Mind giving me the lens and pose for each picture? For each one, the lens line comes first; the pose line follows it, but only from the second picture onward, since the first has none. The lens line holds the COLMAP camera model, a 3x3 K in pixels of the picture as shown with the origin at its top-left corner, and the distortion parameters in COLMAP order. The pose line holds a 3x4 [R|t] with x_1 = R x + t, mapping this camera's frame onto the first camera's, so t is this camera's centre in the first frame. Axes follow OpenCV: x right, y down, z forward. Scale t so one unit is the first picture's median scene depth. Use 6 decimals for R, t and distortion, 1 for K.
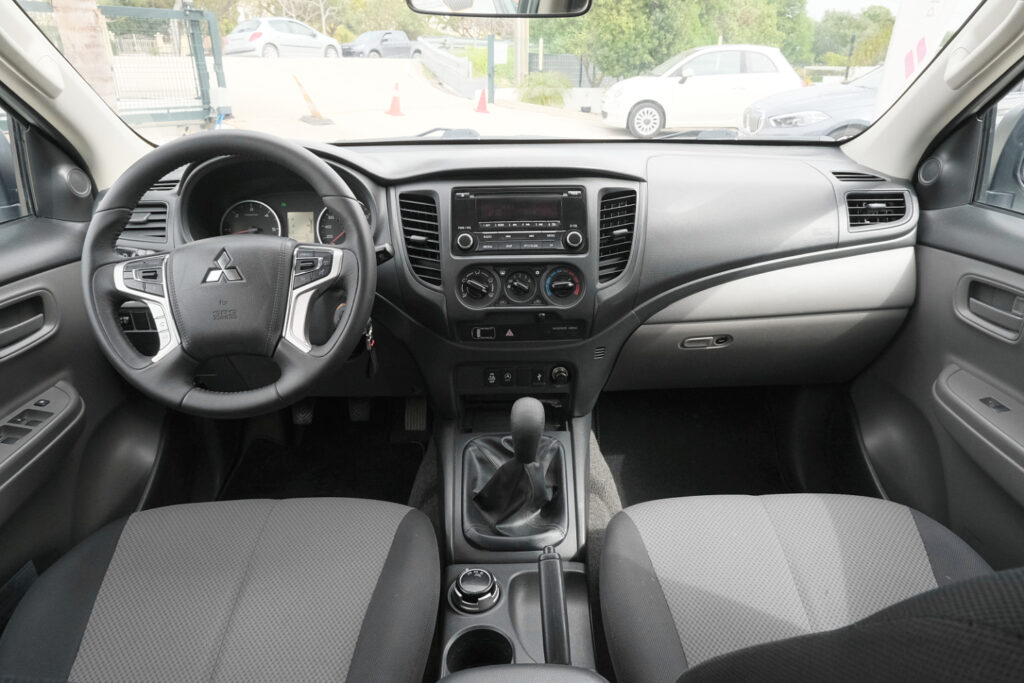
lens RADIAL K [[644.1, 0, 512.0], [0, 644.1, 341.5], [0, 0, 1]] dist [0.006922, -0.003166]
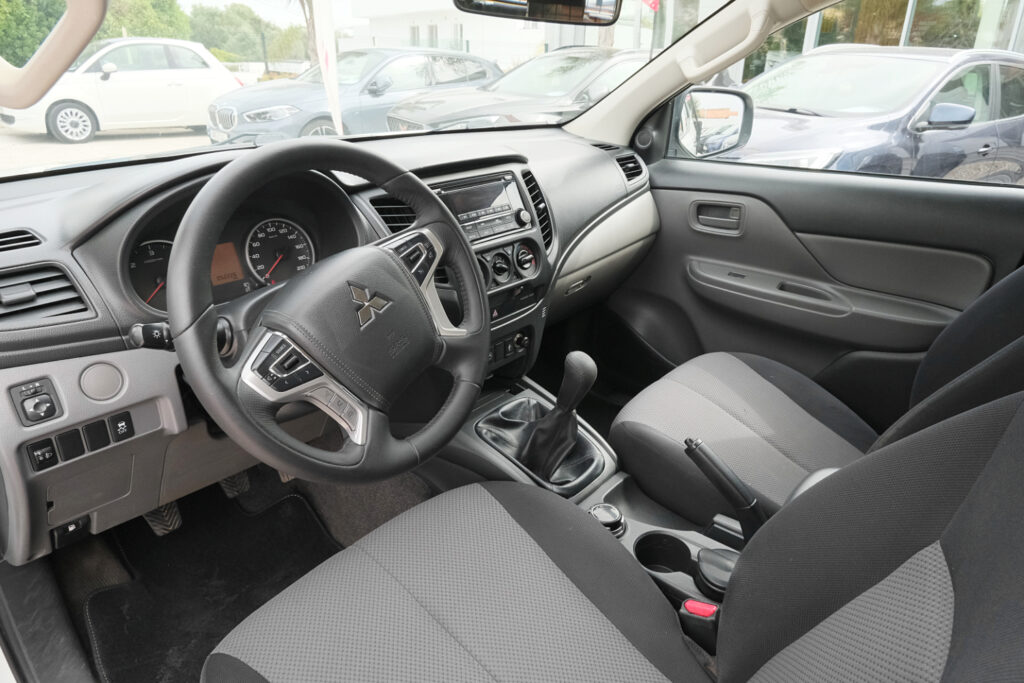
lens RADIAL K [[650.7, 0, 512.0], [0, 650.7, 341.5], [0, 0, 1]] dist [-0.000901, -0.001464]
pose [[0.674371, -0.282085, 0.682387, -0.735008], [0.279407, 0.952920, 0.117793, -0.087078], [-0.683488, 0.111228, 0.721438, 0.200037]]
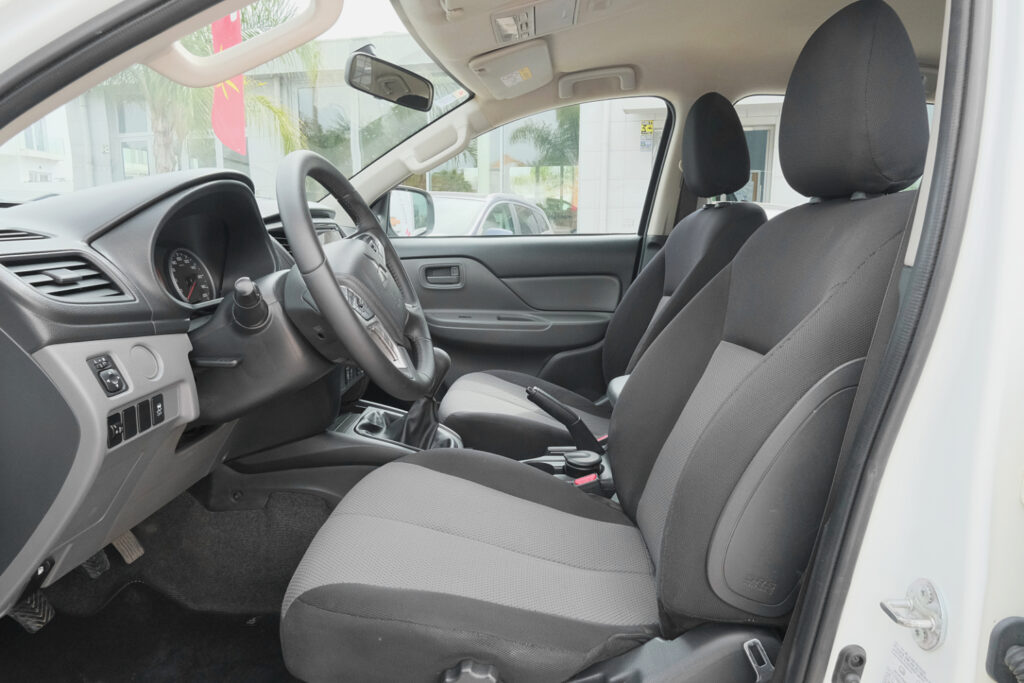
lens RADIAL K [[644.1, 0, 512.0], [0, 644.1, 341.5], [0, 0, 1]] dist [0.006922, -0.003166]
pose [[0.086702, -0.177652, 0.980267, -1.225764], [0.389053, 0.911875, 0.130847, -0.042926], [-0.917126, 0.370031, 0.148177, 0.520789]]
